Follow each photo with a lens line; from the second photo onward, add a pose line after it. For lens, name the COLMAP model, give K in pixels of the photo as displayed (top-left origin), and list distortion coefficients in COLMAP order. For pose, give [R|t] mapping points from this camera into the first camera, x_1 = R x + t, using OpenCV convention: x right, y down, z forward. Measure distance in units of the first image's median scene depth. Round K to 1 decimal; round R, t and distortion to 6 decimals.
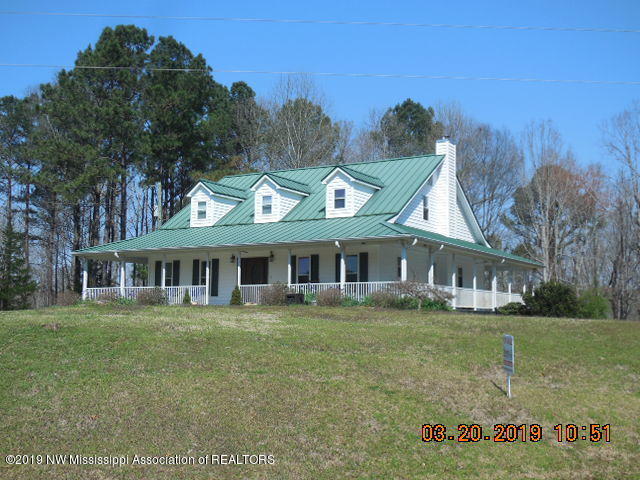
lens RADIAL K [[847.5, 0, 322.6], [0, 847.5, 241.6], [0, 0, 1]] dist [-0.013332, 0.000000]
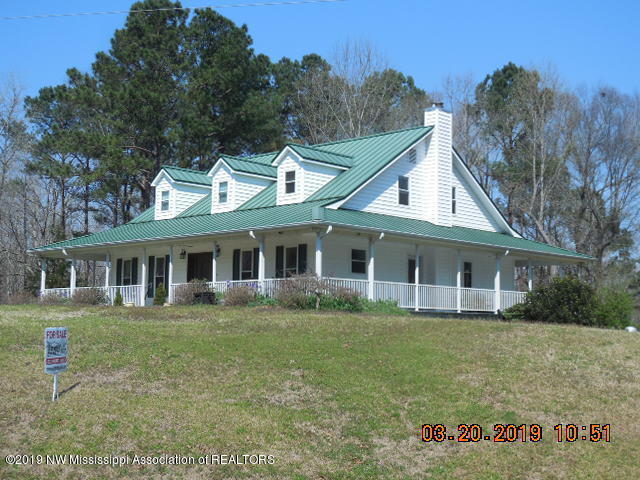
lens RADIAL K [[987.2, 0, 317.7], [0, 987.2, 241.3], [0, 0, 1]] dist [-0.039850, 0.000000]
pose [[0.972644, -0.017207, -0.231661, 0.255783], [0.016935, 0.999852, -0.003164, 0.011582], [0.231681, -0.000846, 0.972791, 0.034838]]
